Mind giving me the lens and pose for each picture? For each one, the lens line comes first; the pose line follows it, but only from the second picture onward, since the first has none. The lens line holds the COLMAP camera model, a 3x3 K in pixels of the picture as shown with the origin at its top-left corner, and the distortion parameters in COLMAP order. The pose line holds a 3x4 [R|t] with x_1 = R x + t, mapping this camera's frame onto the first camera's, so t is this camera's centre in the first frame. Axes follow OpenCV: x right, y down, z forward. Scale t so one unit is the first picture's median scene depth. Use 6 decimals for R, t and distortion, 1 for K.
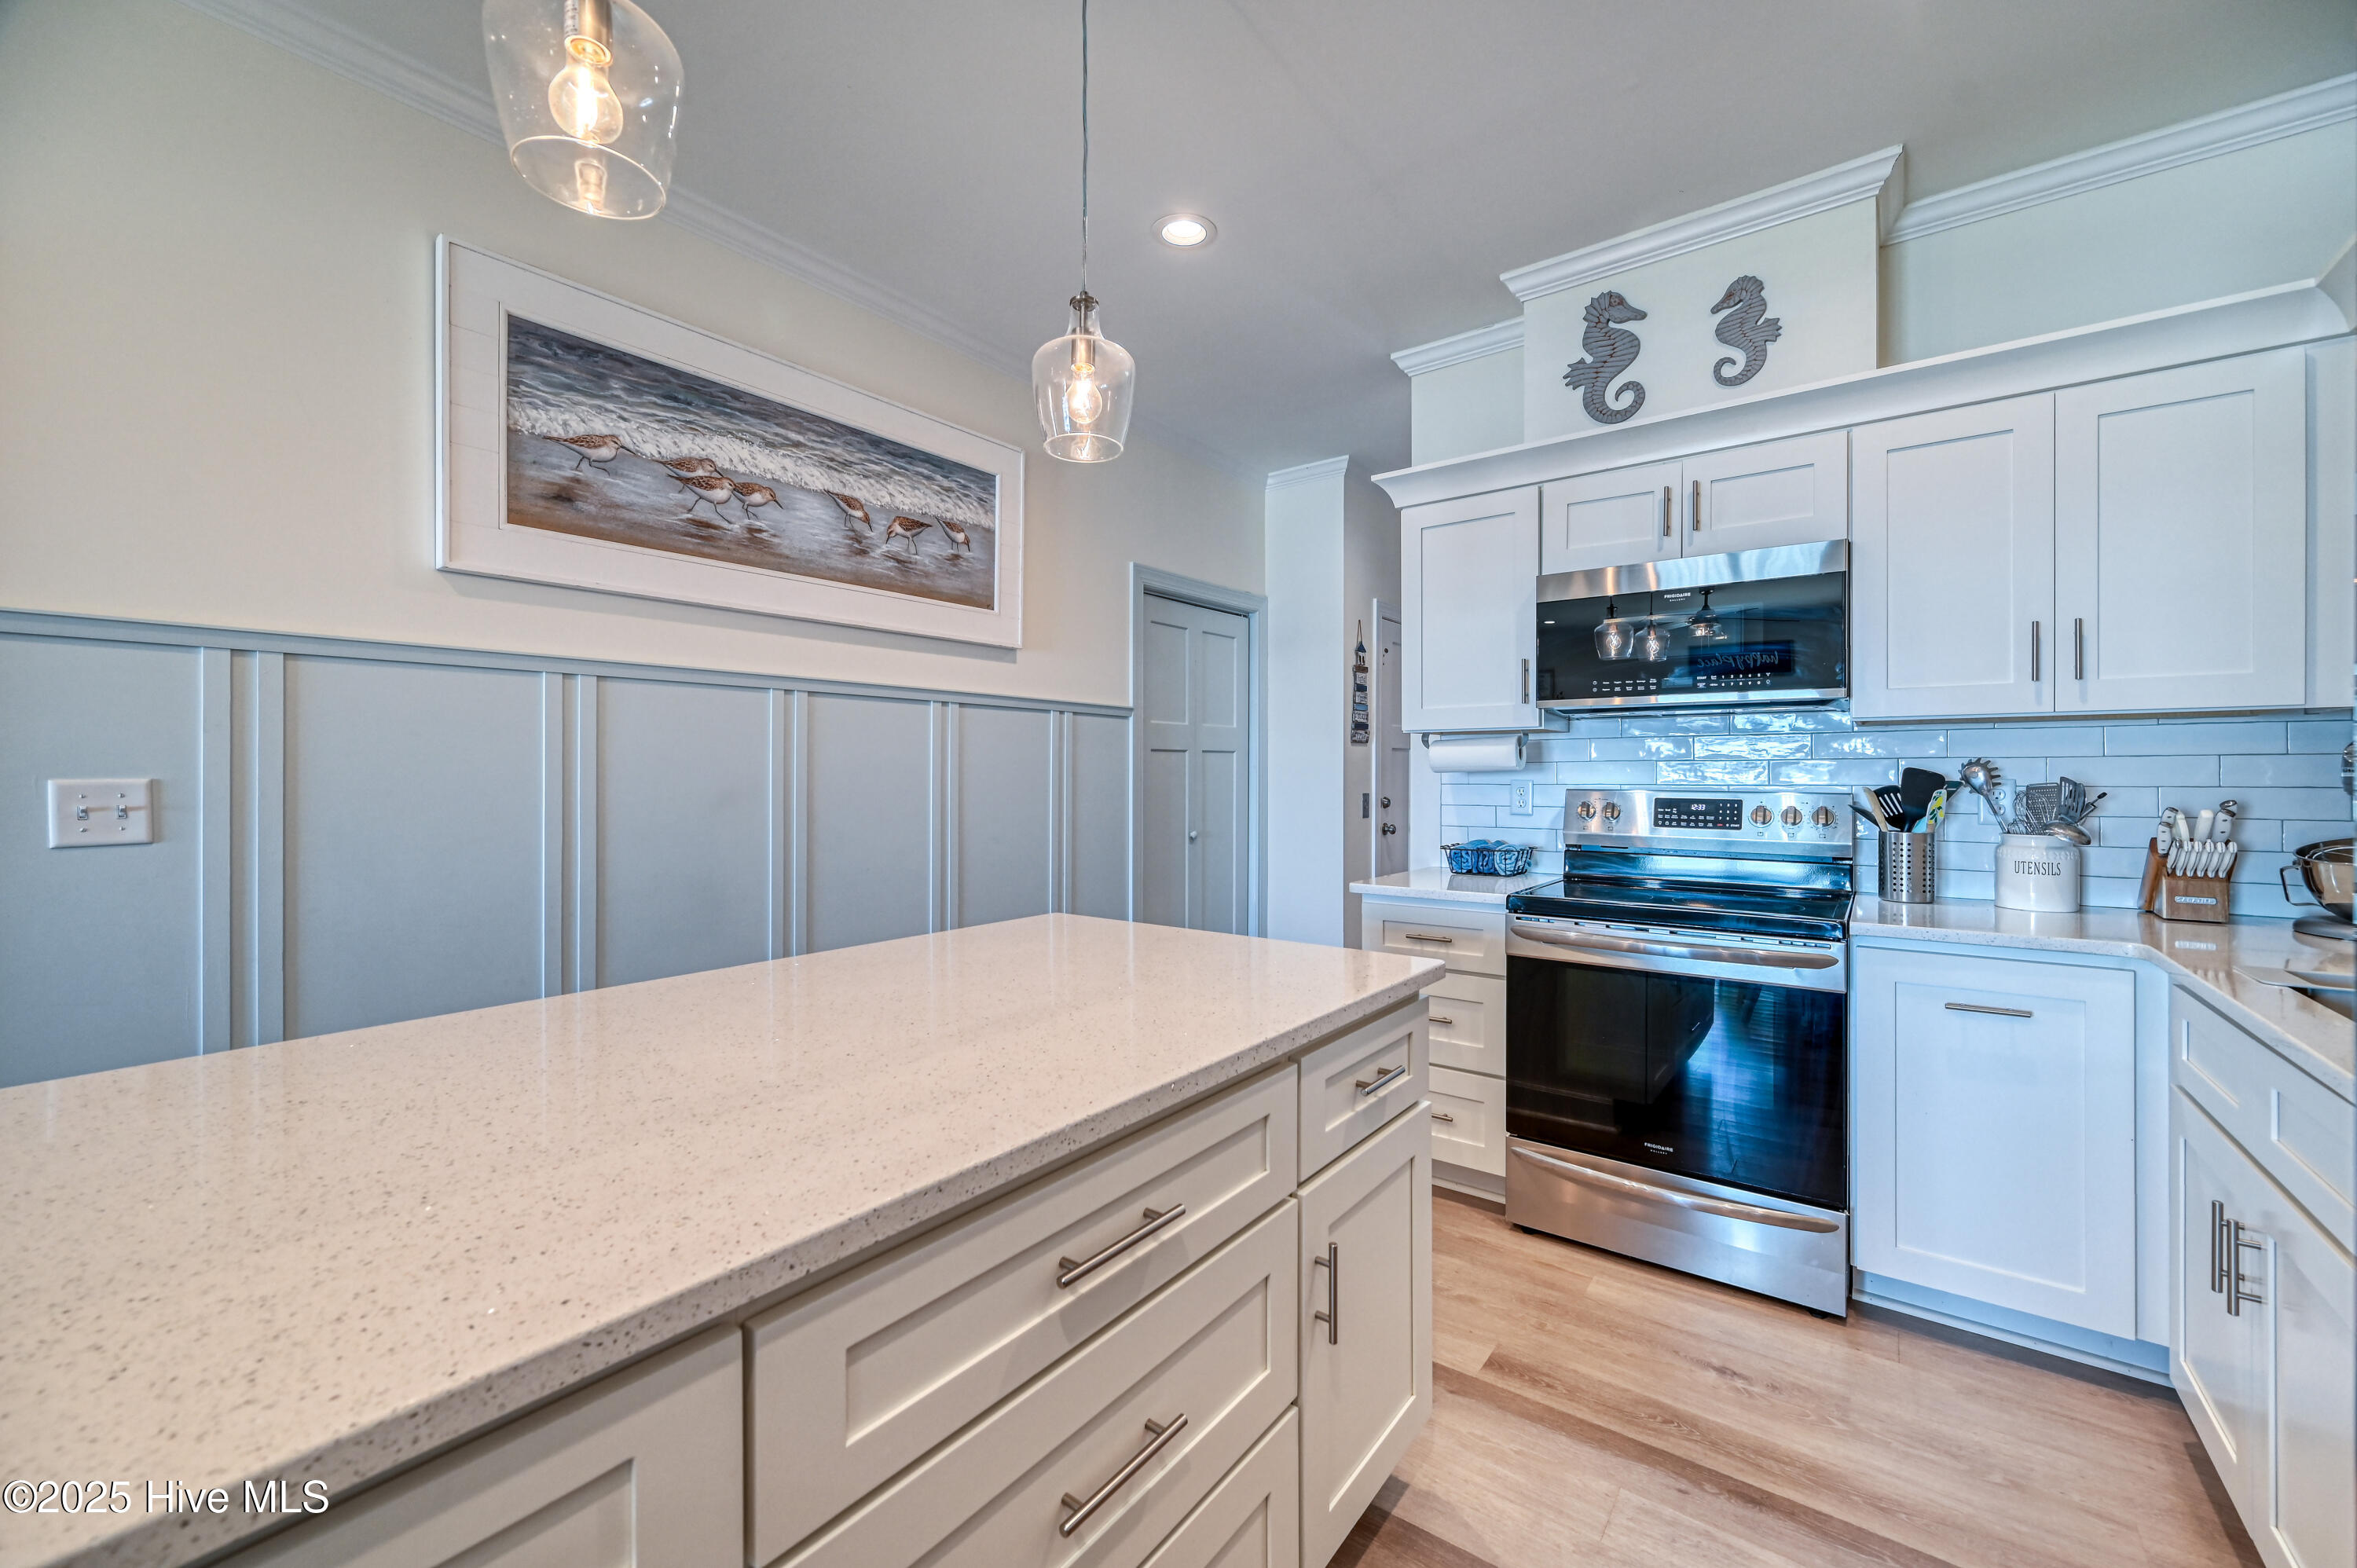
lens RADIAL K [[936.6, 0, 1187.9], [0, 936.6, 774.9], [0, 0, 1]] dist [-0.000248, 0.000638]
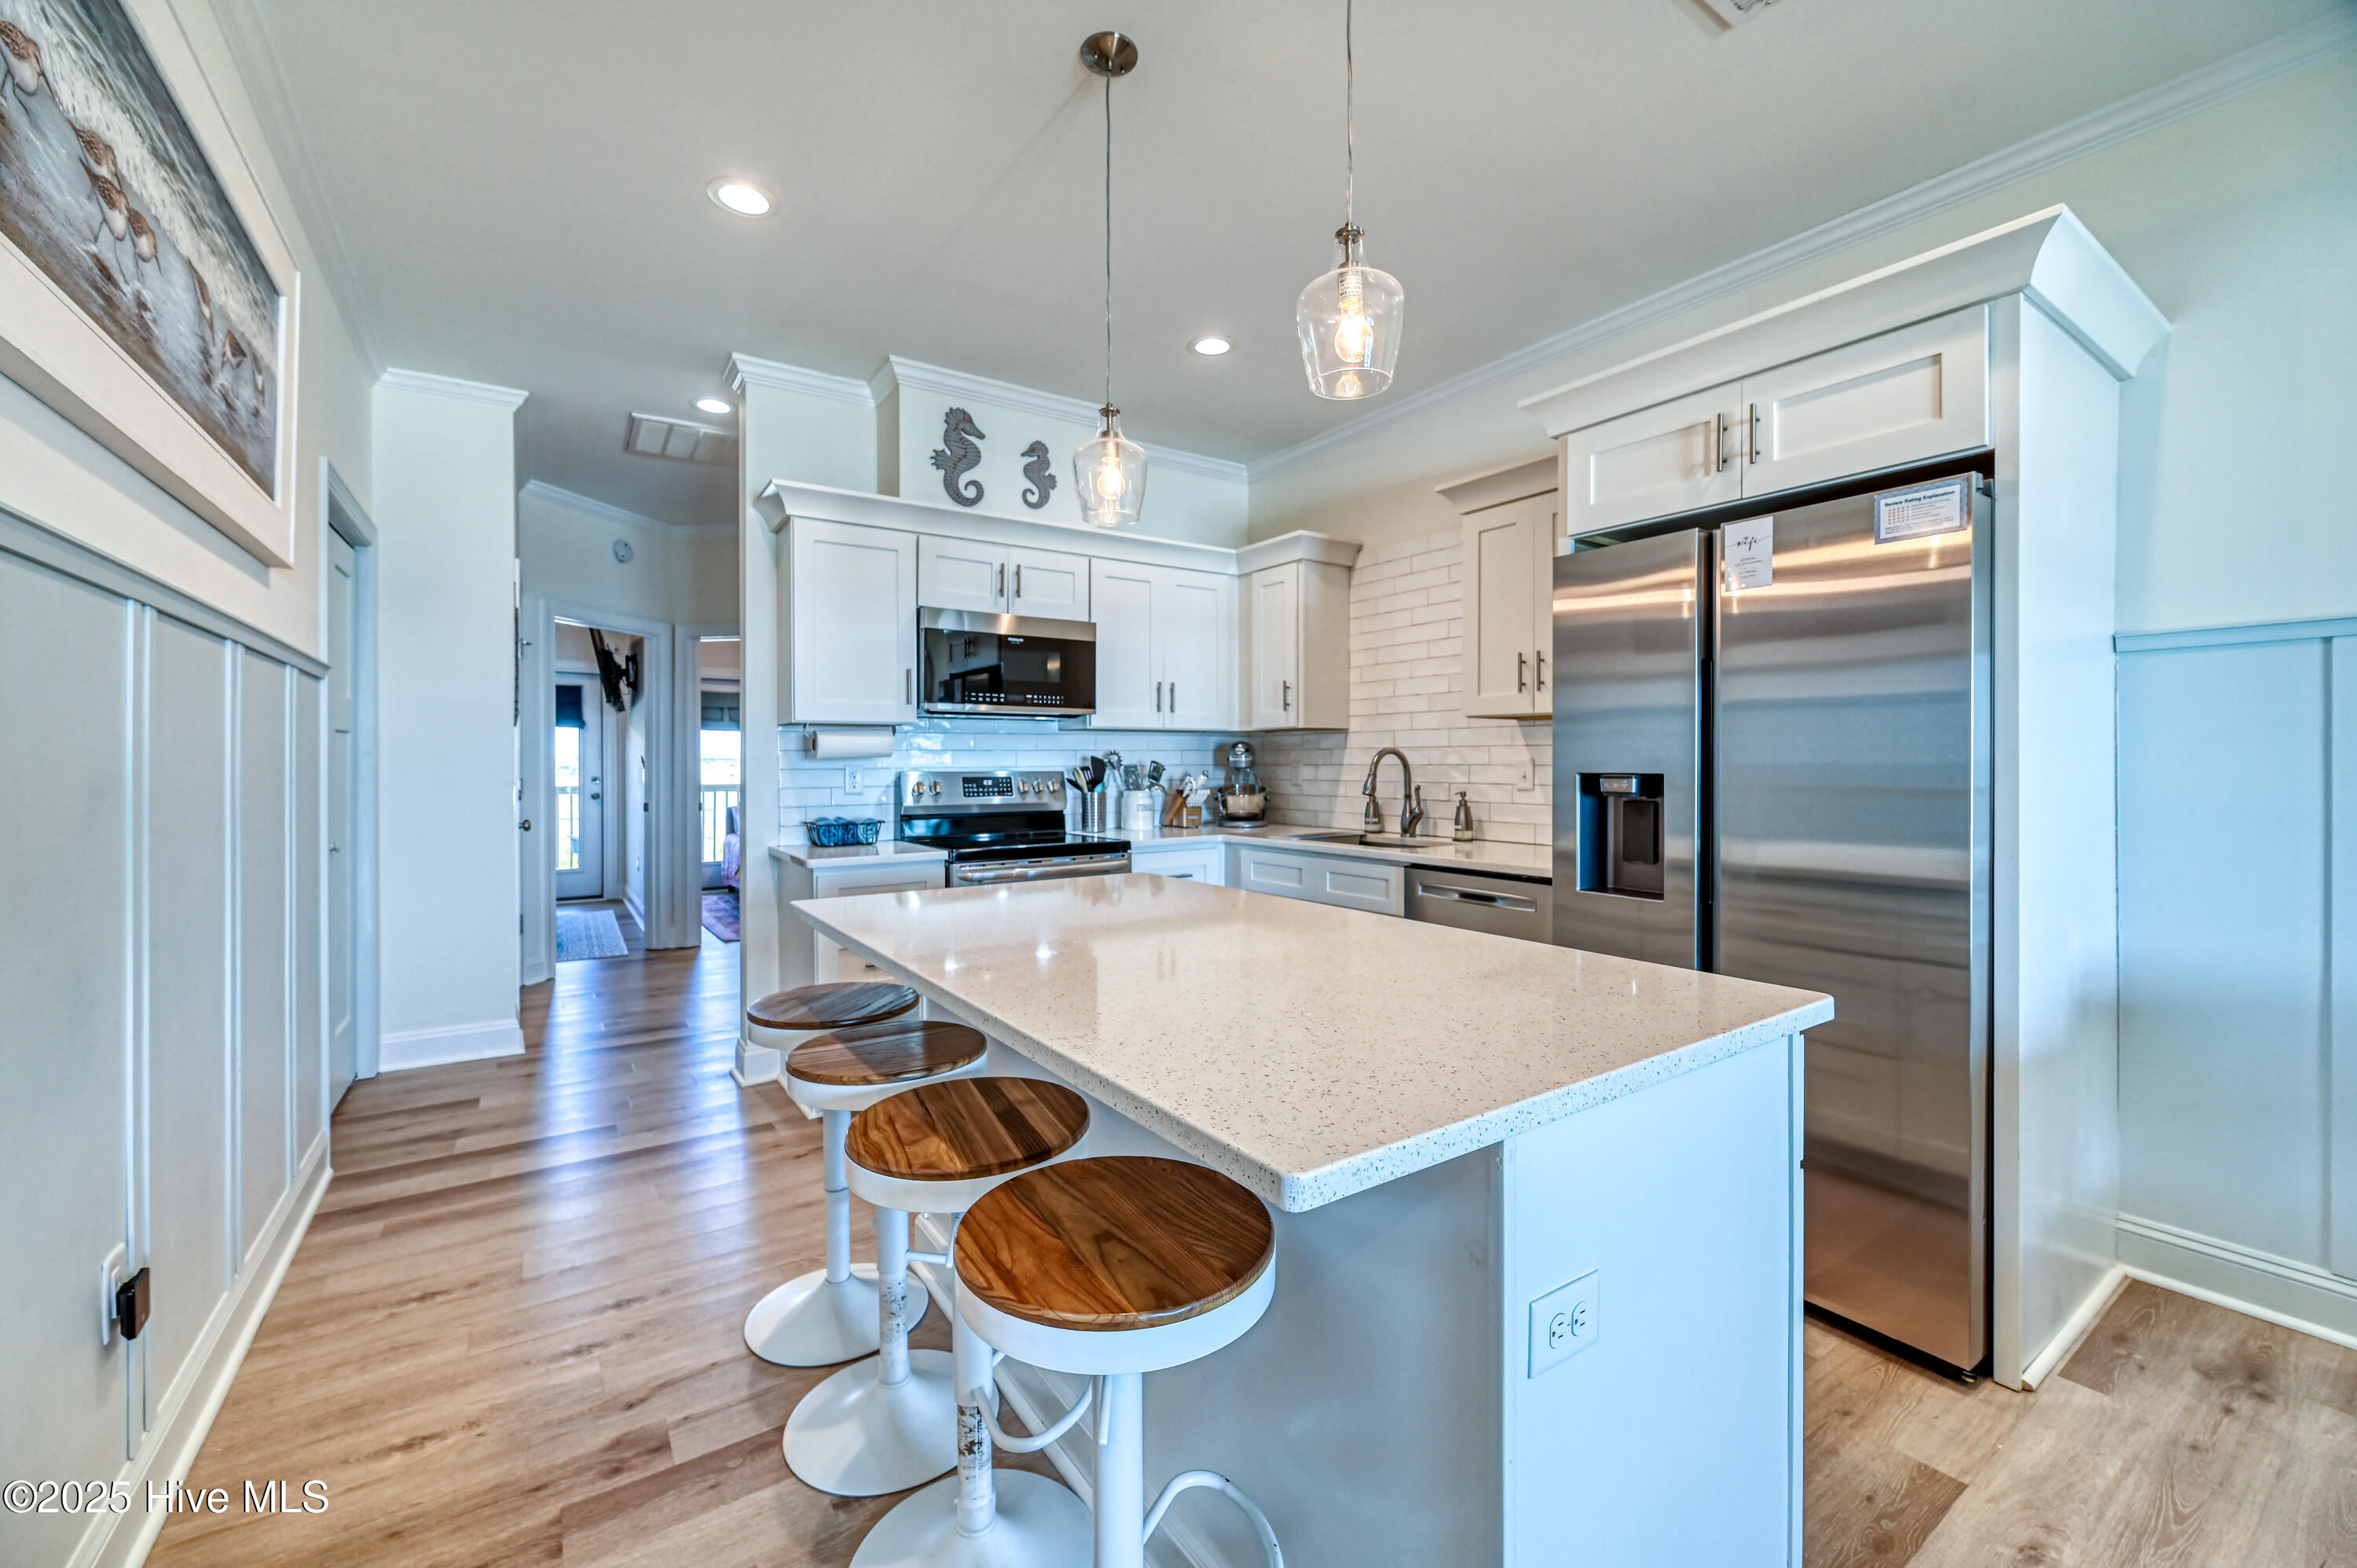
lens RADIAL K [[936.6, 0, 1170.6], [0, 936.6, 770.0], [0, 0, 1]] dist [-0.000248, 0.000638]
pose [[0.324572, -0.011041, 0.945796, -0.811561], [0.005107, 0.999938, 0.009920, 0.002265], [-0.945847, 0.001610, 0.324608, 0.283729]]
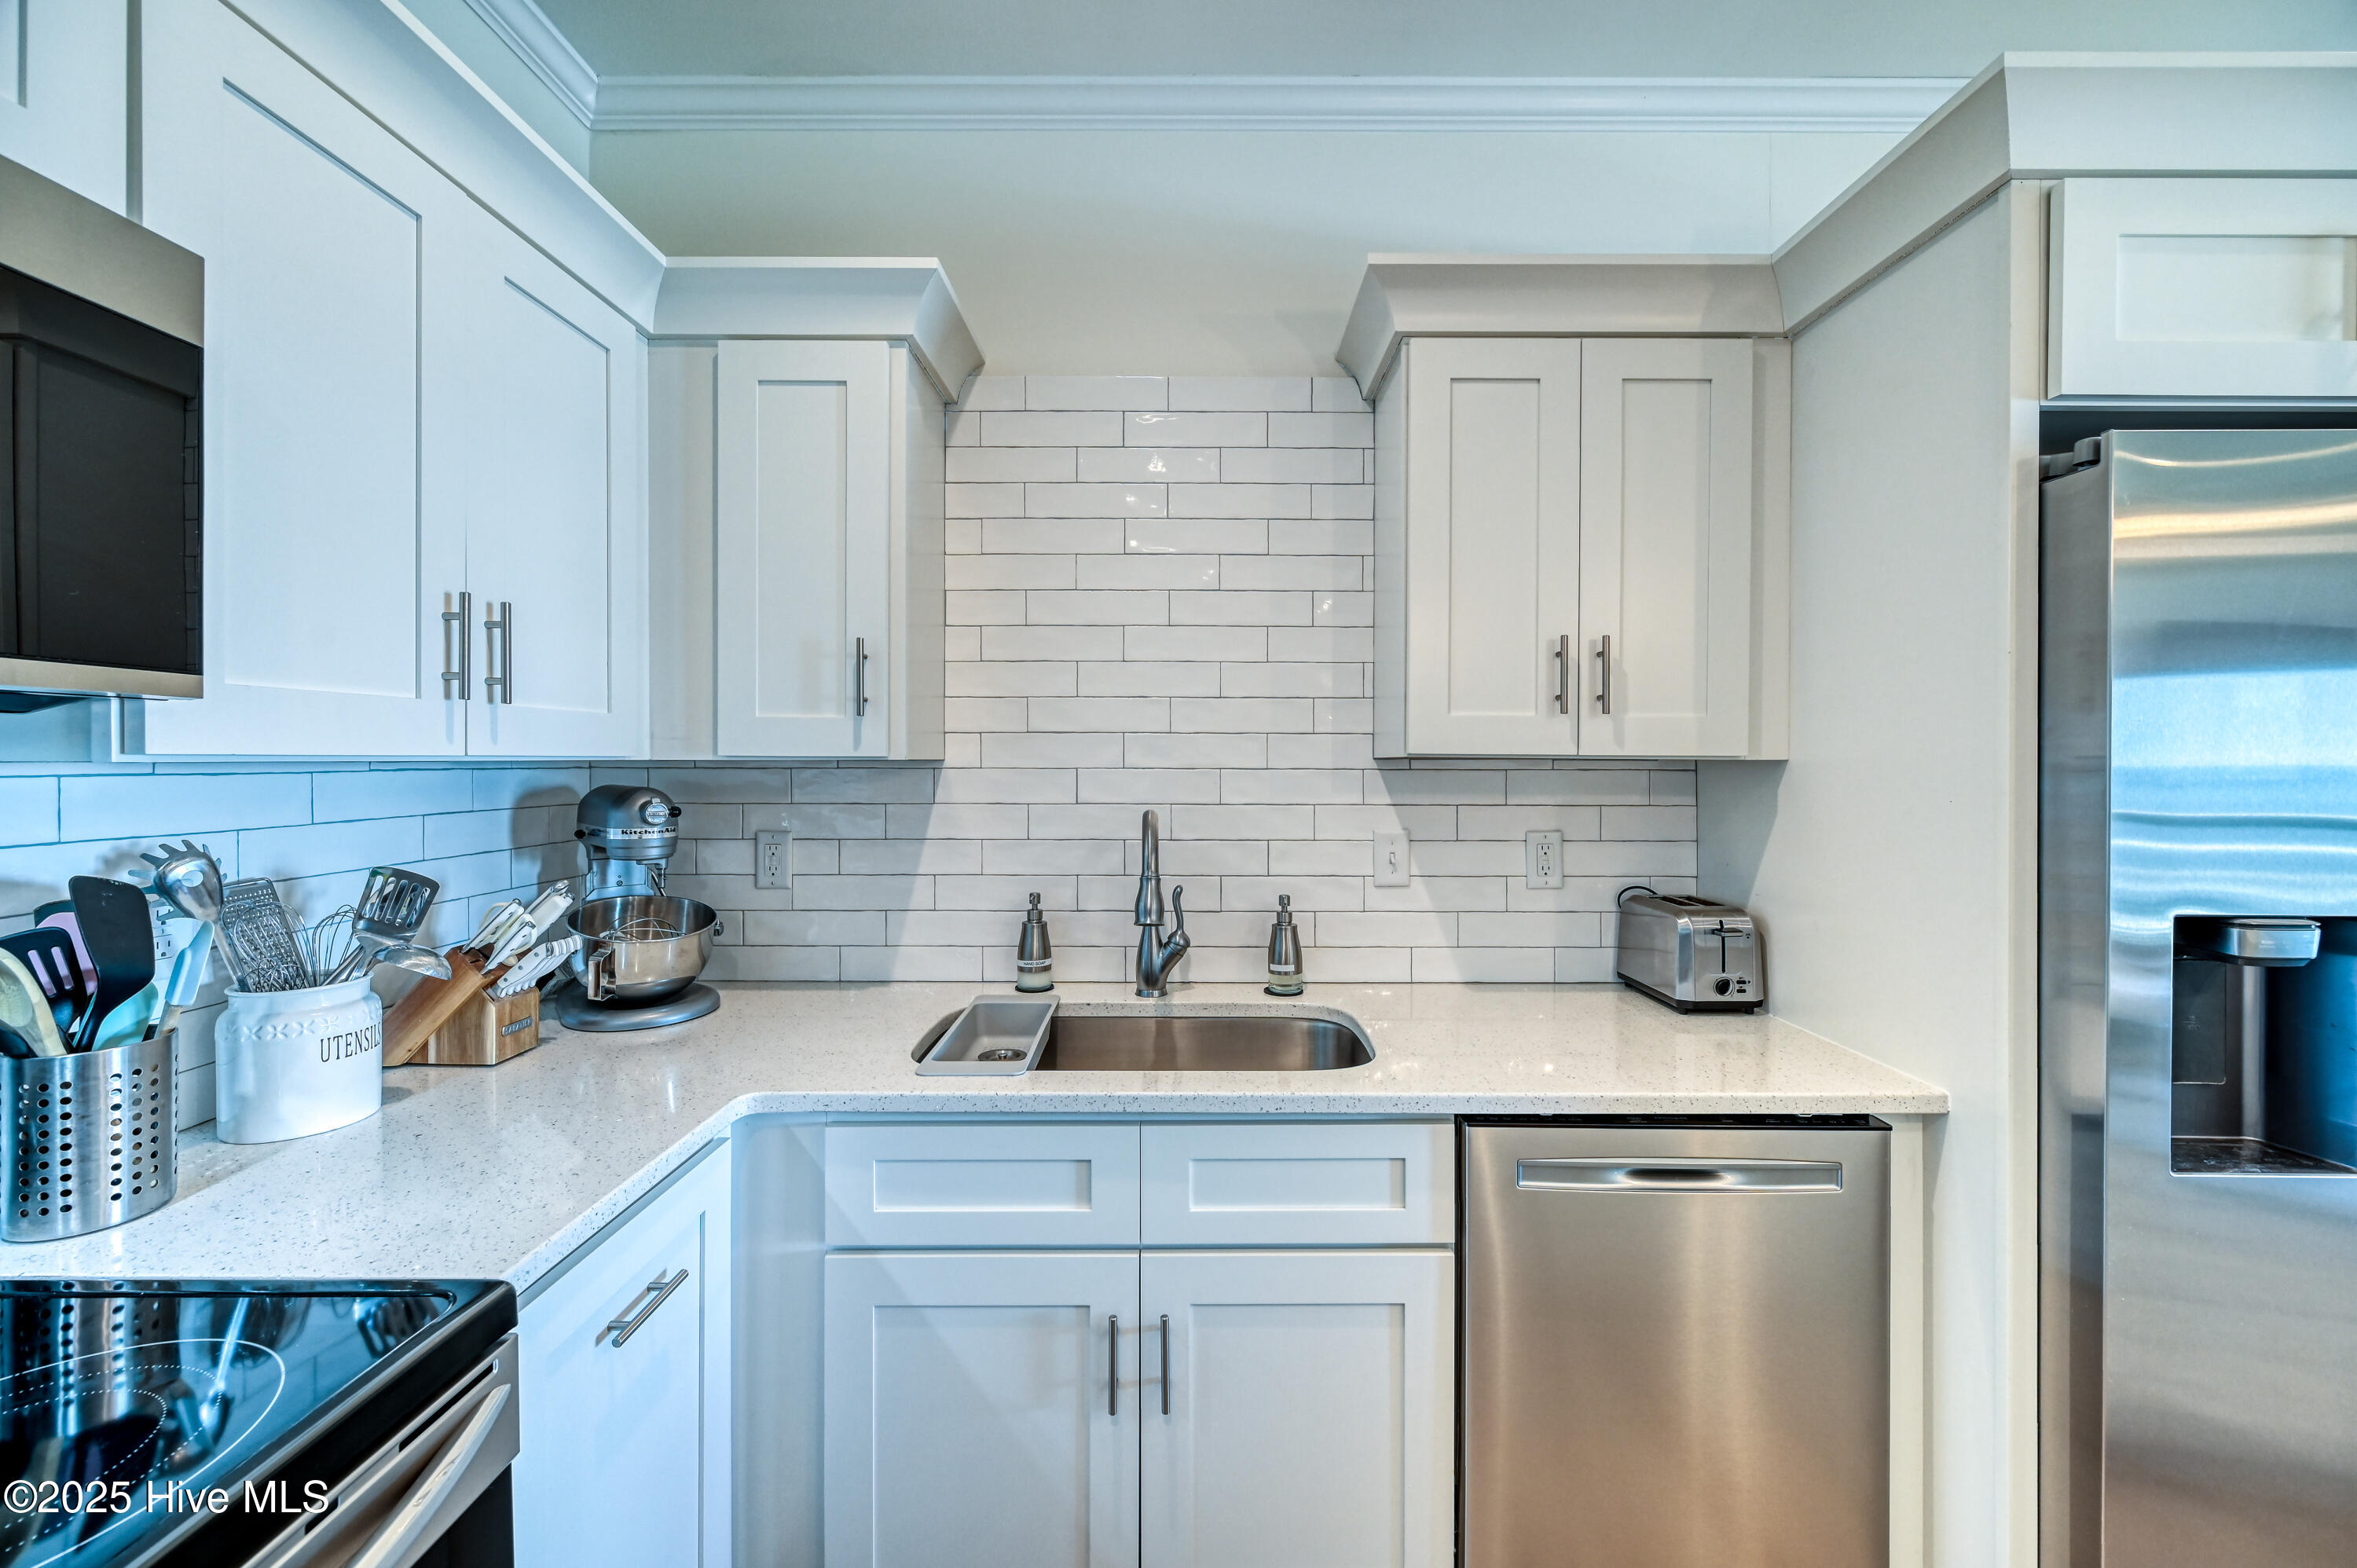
lens RADIAL K [[936.6, 0, 1184.3], [0, 936.6, 766.8], [0, 0, 1]] dist [-0.000248, 0.000638]
pose [[-0.589602, -0.007243, 0.807662, 0.172798], [-0.001535, 0.999968, 0.007846, -0.055059], [-0.807693, 0.003387, -0.589594, 0.829102]]
